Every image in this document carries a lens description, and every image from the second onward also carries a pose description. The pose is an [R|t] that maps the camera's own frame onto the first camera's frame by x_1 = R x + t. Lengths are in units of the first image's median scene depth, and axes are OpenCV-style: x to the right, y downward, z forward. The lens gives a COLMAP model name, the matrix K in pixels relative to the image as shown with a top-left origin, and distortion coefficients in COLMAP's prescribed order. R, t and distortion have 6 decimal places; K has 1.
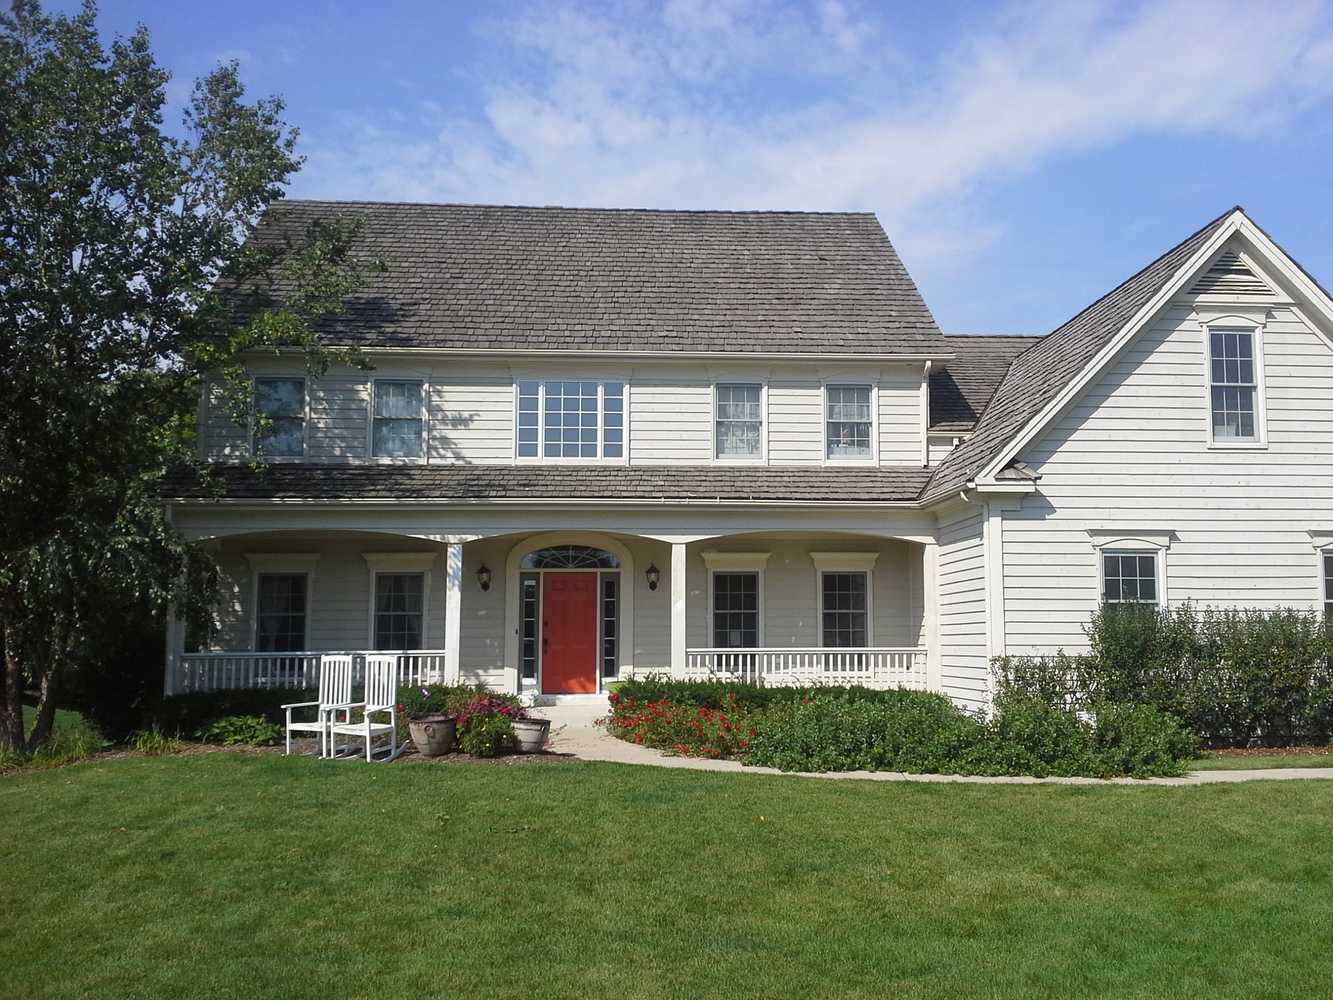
lens RADIAL K [[1228.9, 0, 720.1], [0, 1228.9, 500.9], [0, 0, 1]] dist [0.111944, -0.241115]
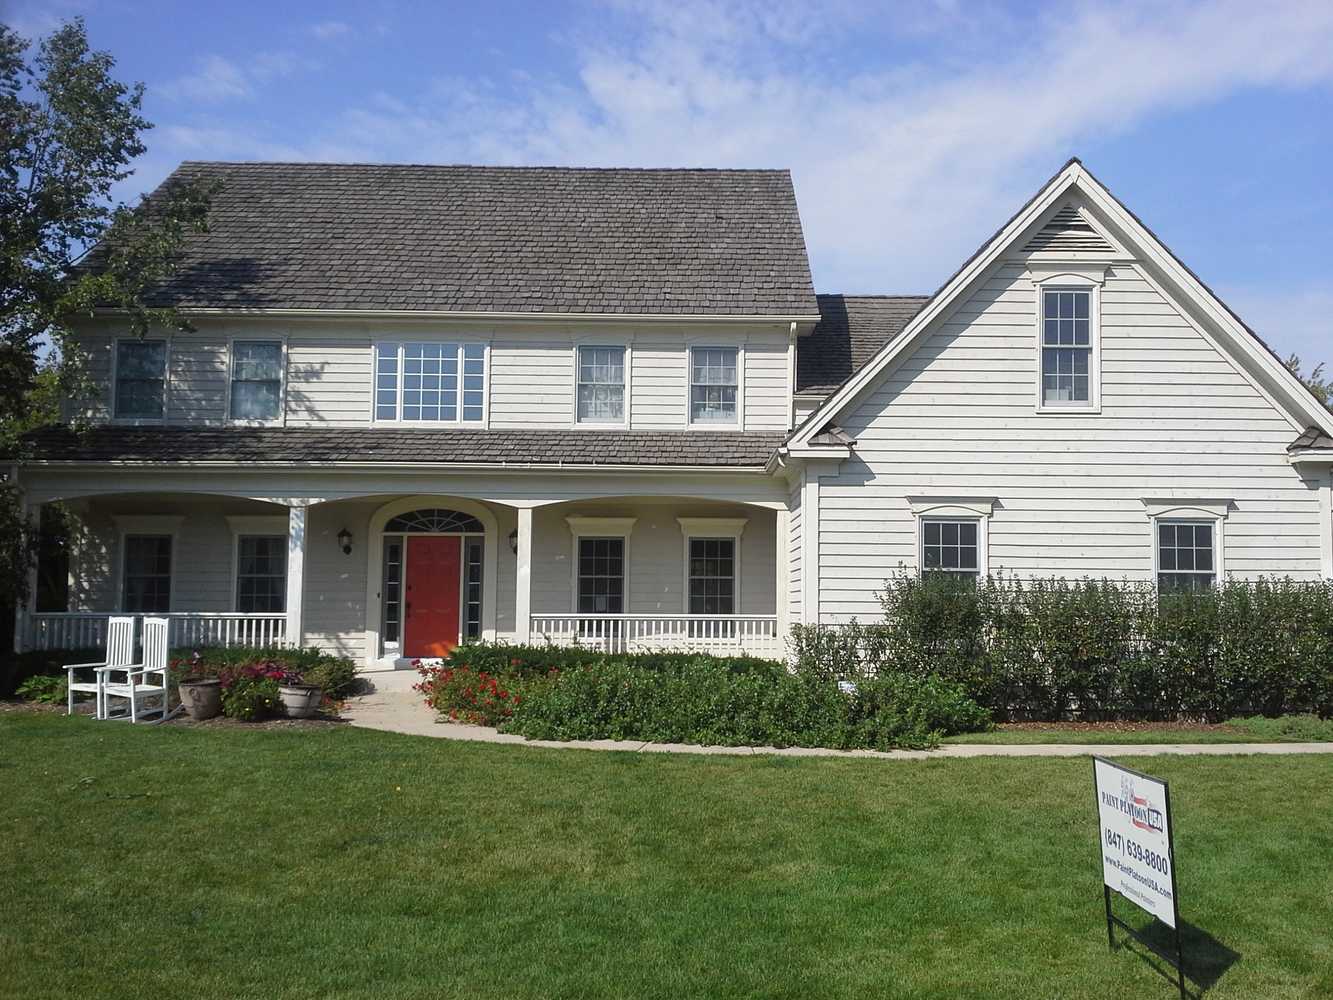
lens RADIAL K [[1224.5, 0, 717.0], [0, 1224.5, 519.1], [0, 0, 1]] dist [0.131178, -0.308796]
pose [[0.998541, 0.006439, -0.053618, 0.162548], [-0.004077, 0.999021, 0.044057, -0.000769], [0.053849, -0.043774, 0.997589, 0.020494]]
